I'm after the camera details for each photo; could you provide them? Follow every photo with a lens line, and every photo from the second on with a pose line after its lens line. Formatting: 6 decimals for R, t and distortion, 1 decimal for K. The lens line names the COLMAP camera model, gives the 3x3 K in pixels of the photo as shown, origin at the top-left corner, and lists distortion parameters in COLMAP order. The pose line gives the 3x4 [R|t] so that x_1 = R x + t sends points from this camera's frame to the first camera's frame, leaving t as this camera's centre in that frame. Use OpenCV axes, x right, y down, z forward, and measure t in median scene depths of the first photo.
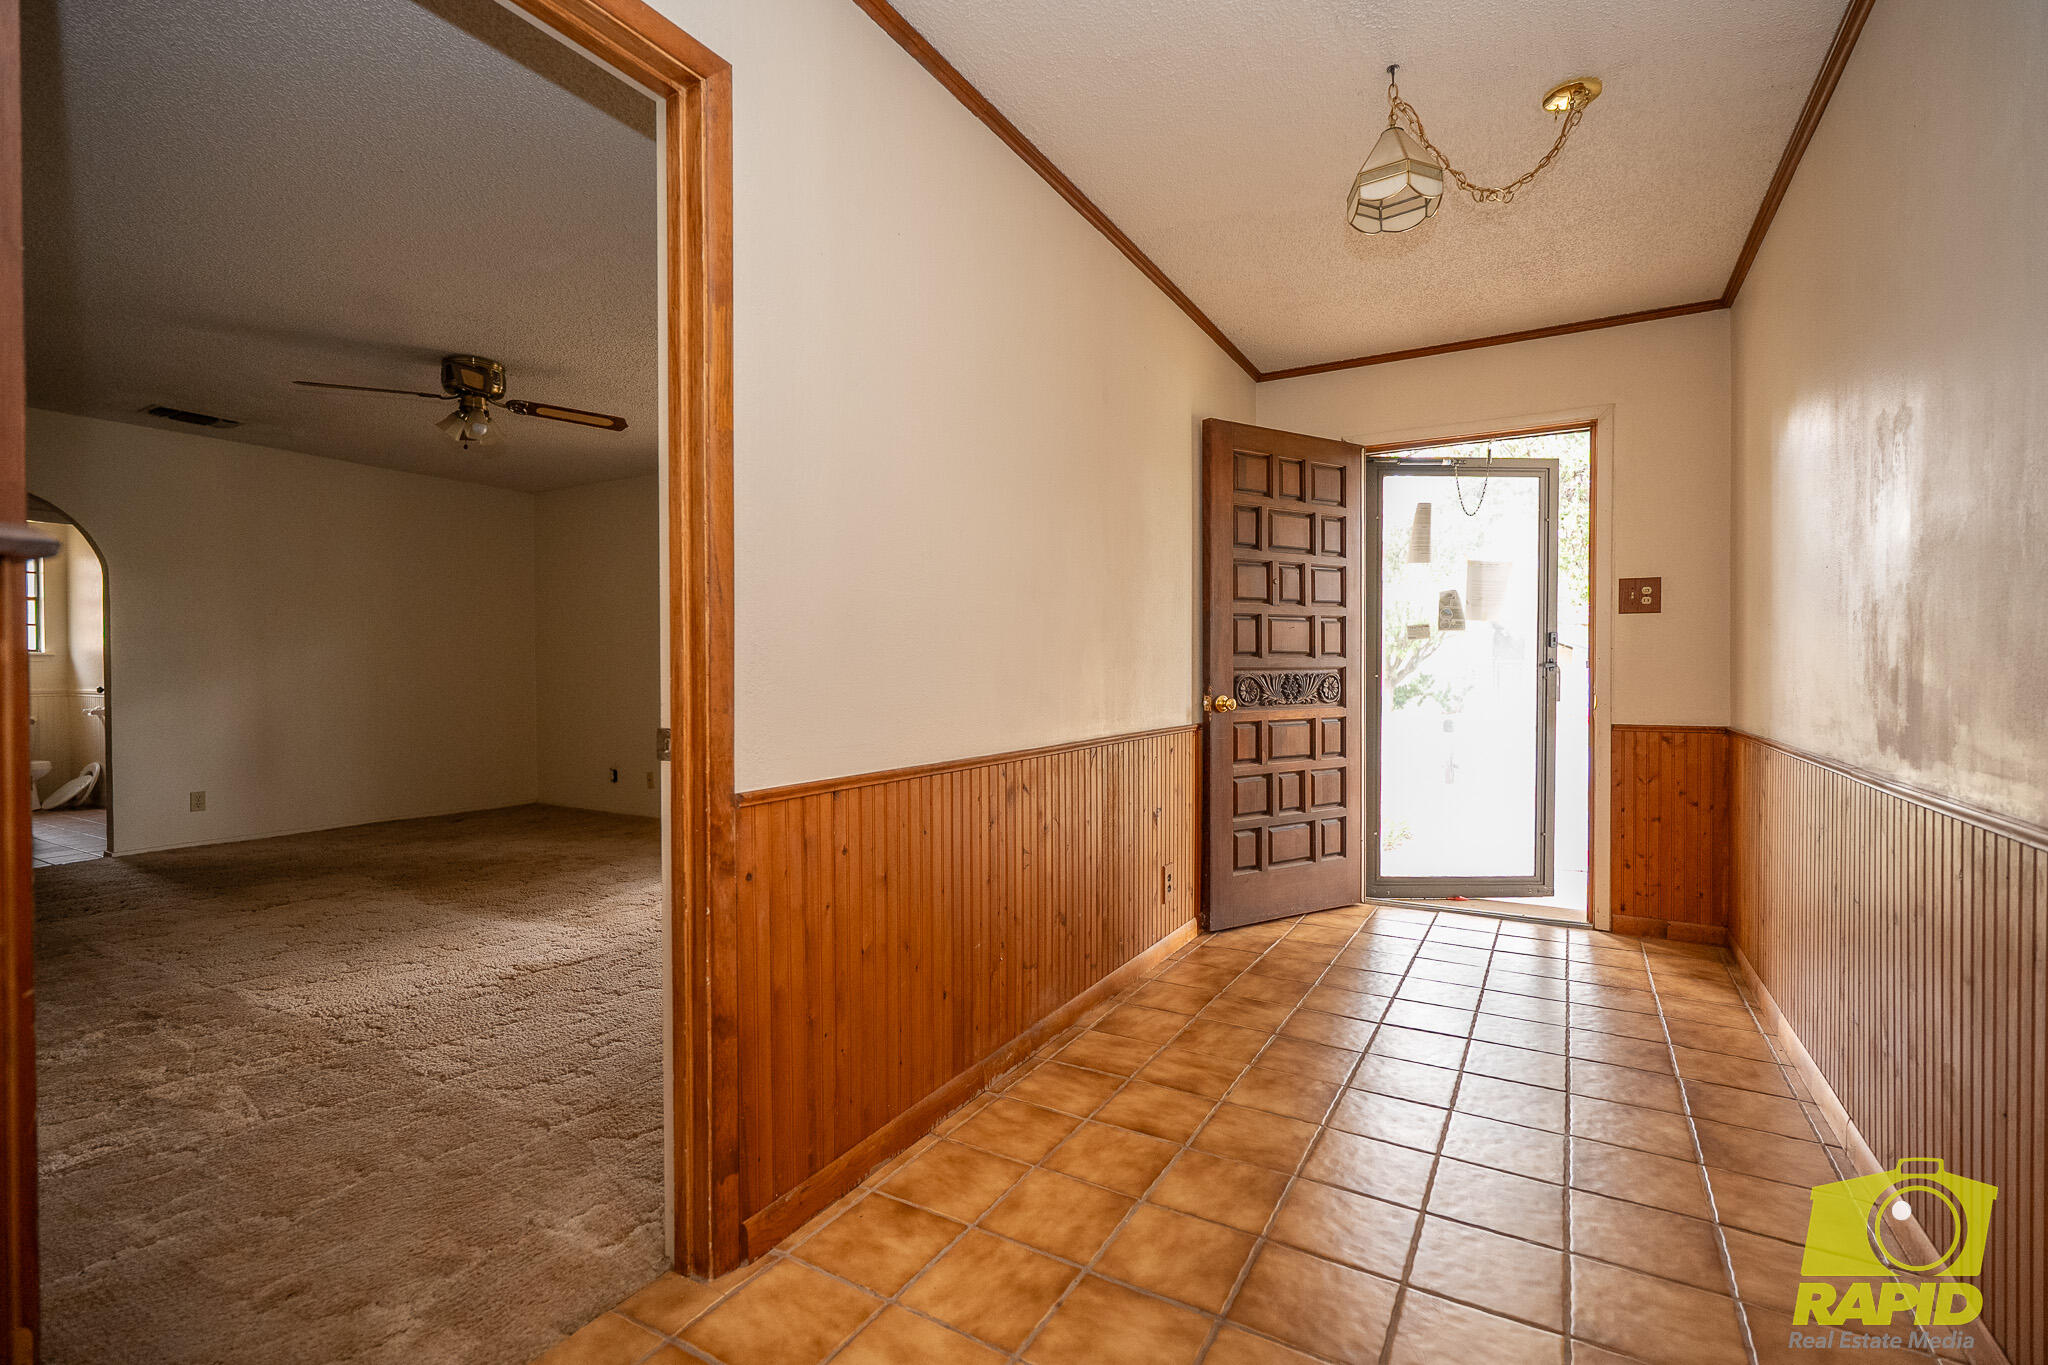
lens RADIAL K [[895.8, 0, 1003.0], [0, 895.8, 678.3], [0, 0, 1]] dist [-0.007055, 0.001012]
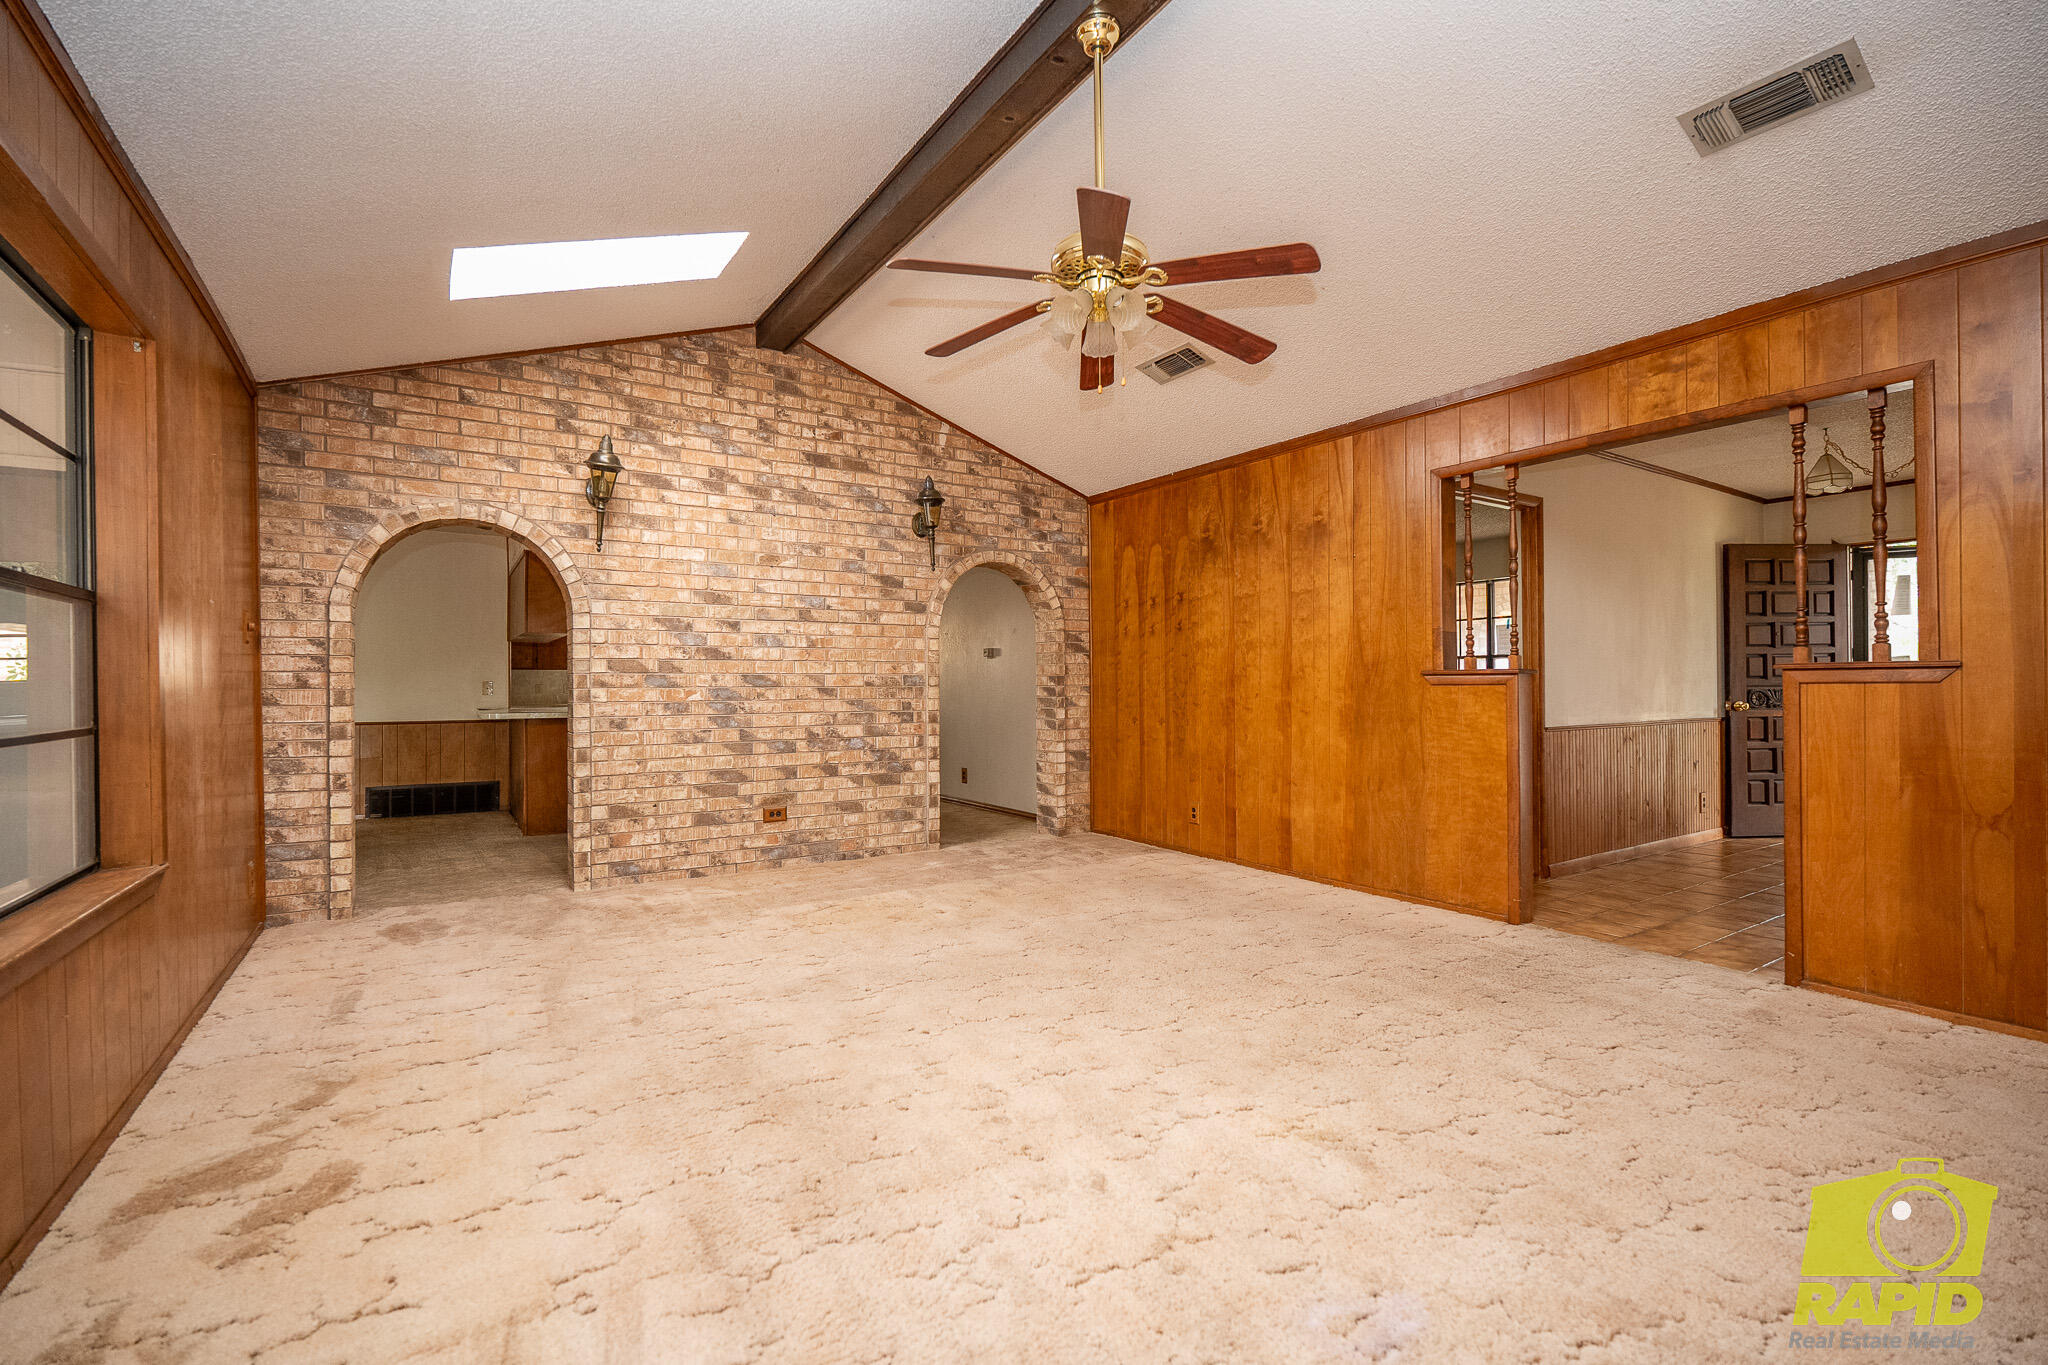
lens RADIAL K [[895.8, 0, 1021.1], [0, 895.8, 689.7], [0, 0, 1]] dist [-0.007055, 0.001012]
pose [[0.902359, -0.006920, -0.430929, -0.266242], [0.002086, 0.999930, -0.011688, 0.013533], [0.430980, 0.009648, 0.902310, -1.163415]]
